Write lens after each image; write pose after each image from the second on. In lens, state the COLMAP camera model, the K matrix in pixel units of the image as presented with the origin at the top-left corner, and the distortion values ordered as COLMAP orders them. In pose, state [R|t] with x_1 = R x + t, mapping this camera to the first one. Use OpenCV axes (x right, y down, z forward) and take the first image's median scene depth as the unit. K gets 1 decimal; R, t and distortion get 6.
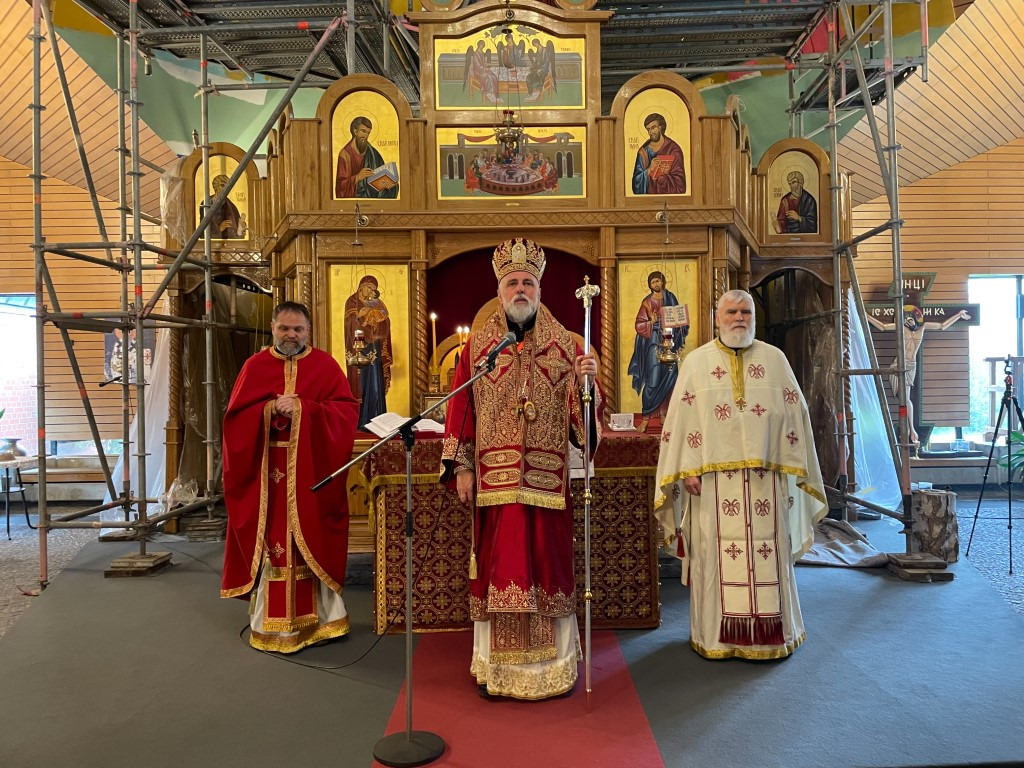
lens RADIAL K [[778.9, 0, 513.9], [0, 778.9, 389.9], [0, 0, 1]] dist [0.068835, -0.093101]
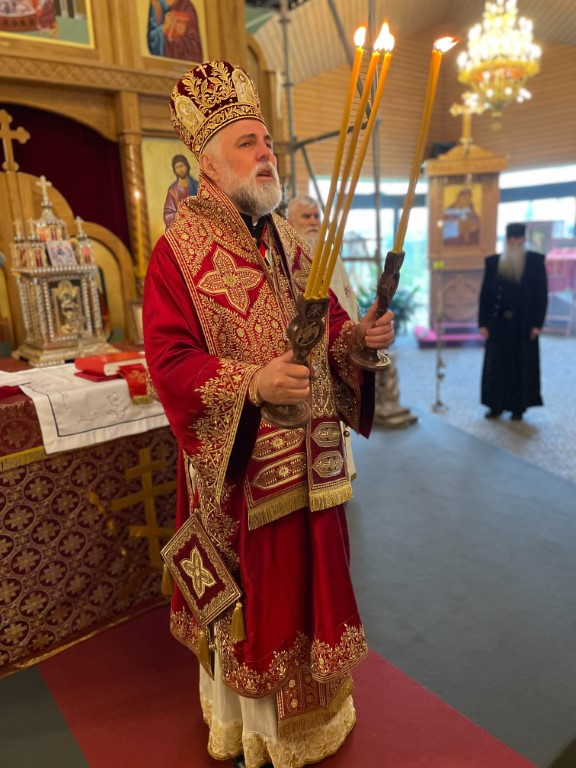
lens RADIAL K [[584.1, 0, 288.4], [0, 584.1, 383.6], [0, 0, 1]] dist [0.068835, -0.093101]
pose [[0.805309, -0.155908, 0.571988, -0.145403], [0.044008, 0.977860, 0.204579, -0.027947], [-0.591220, -0.139577, 0.794341, 0.358297]]
